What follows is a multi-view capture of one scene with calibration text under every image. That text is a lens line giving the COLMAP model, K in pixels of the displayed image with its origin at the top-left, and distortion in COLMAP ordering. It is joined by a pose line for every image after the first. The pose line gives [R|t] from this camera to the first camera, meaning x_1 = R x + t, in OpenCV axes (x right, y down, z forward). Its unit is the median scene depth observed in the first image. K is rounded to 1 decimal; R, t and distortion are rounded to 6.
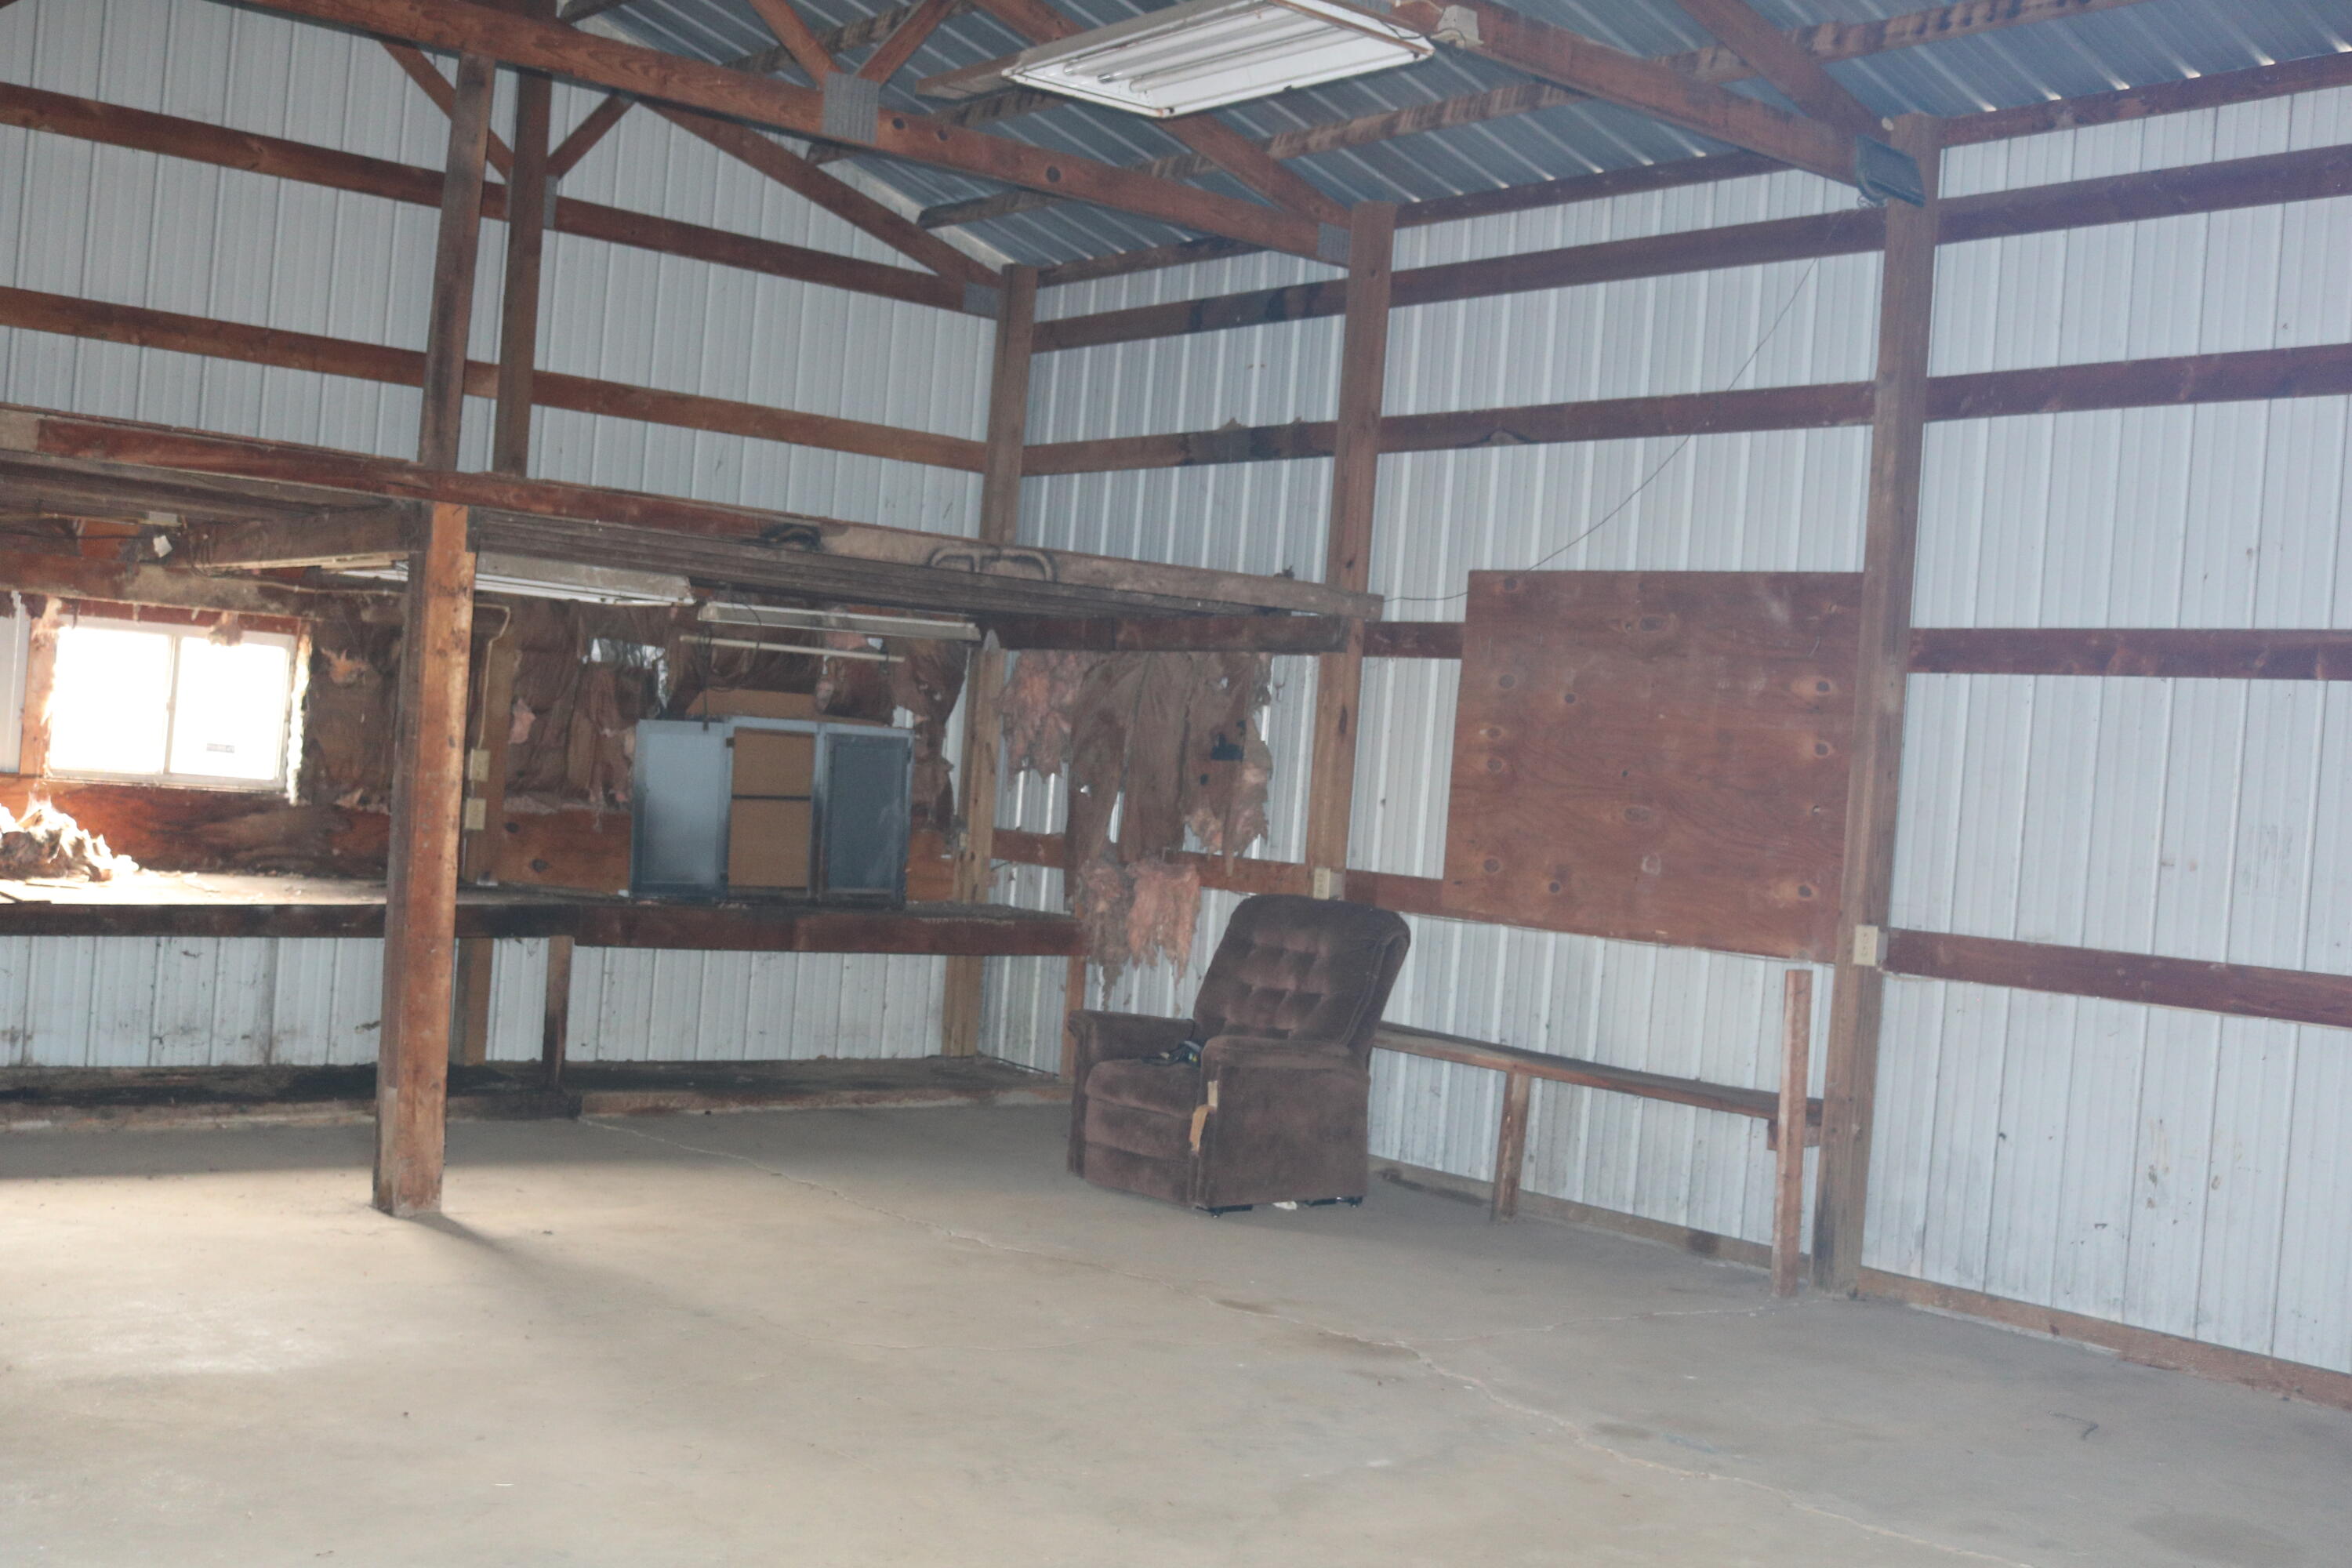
lens RADIAL K [[2747.7, 0, 1176.0], [0, 2747.7, 784.0], [0, 0, 1]] dist [-0.019114, -0.041786]
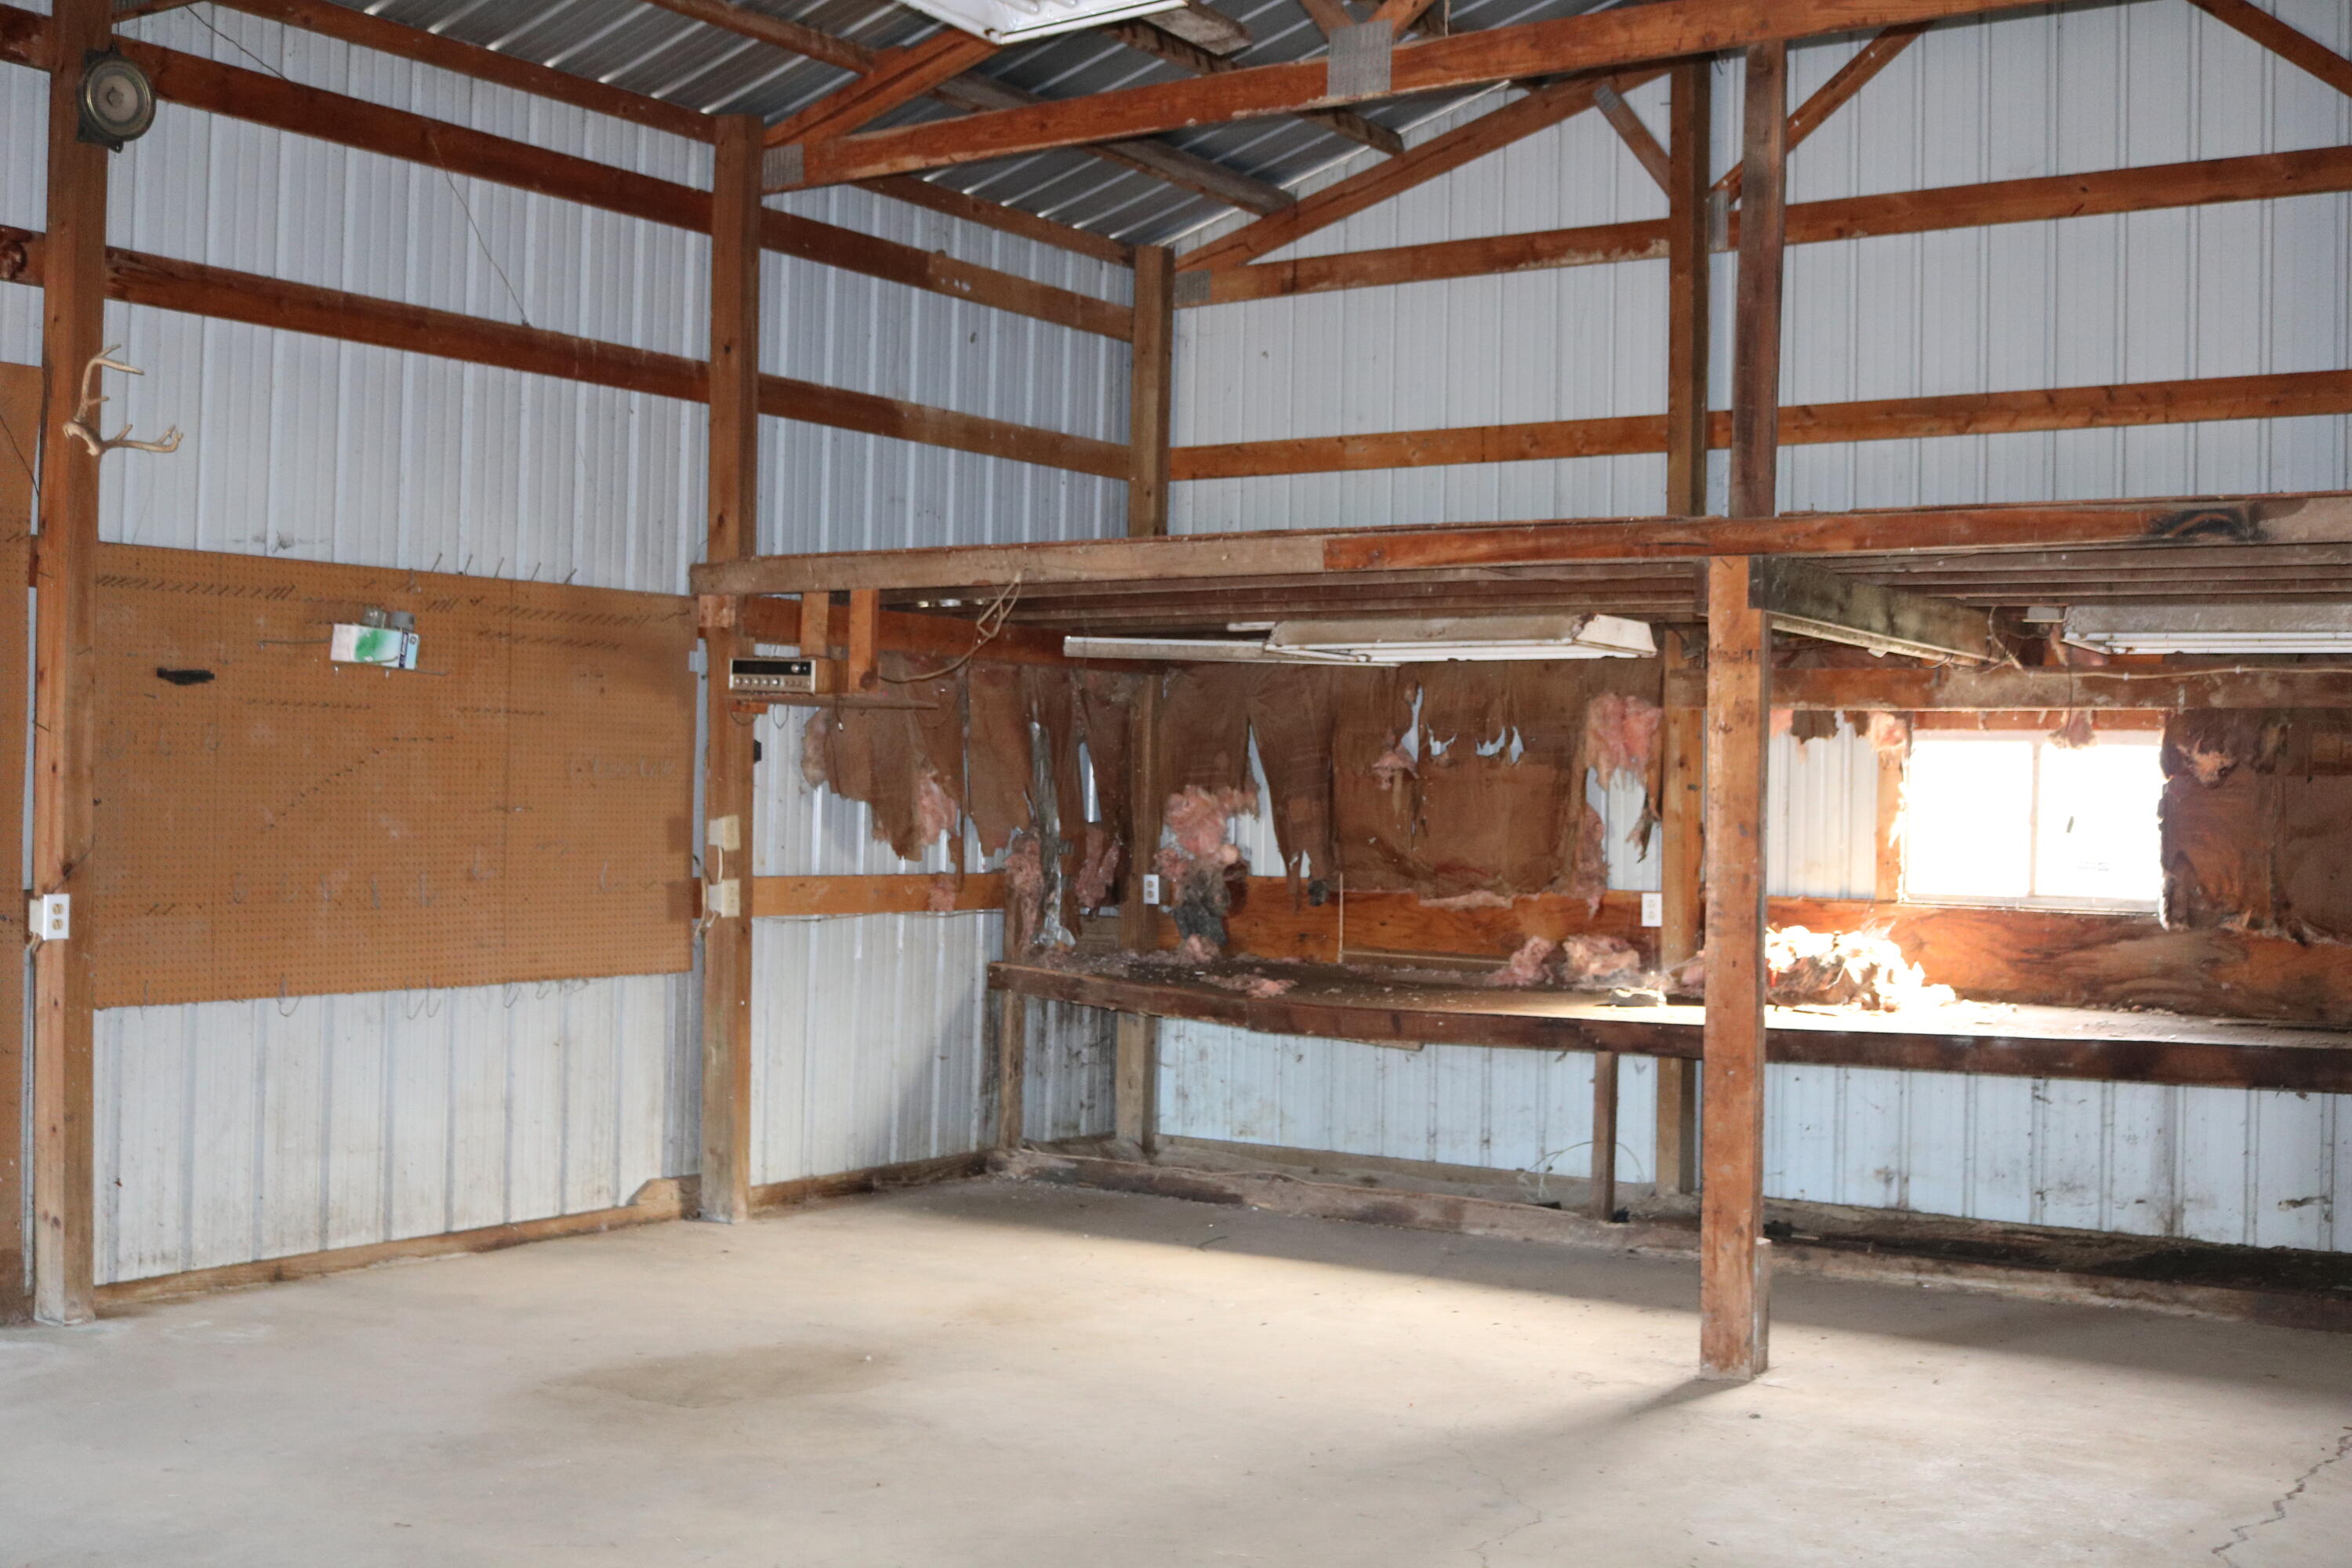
lens RADIAL K [[2767.0, 0, 1175.9], [0, 2767.0, 745.7], [0, 0, 1]] dist [-0.026825, -0.029696]
pose [[0.295252, -0.086325, -0.951512, 0.419522], [-0.005027, 0.995756, -0.091899, 0.031946], [0.955406, 0.031916, 0.293565, 0.467819]]
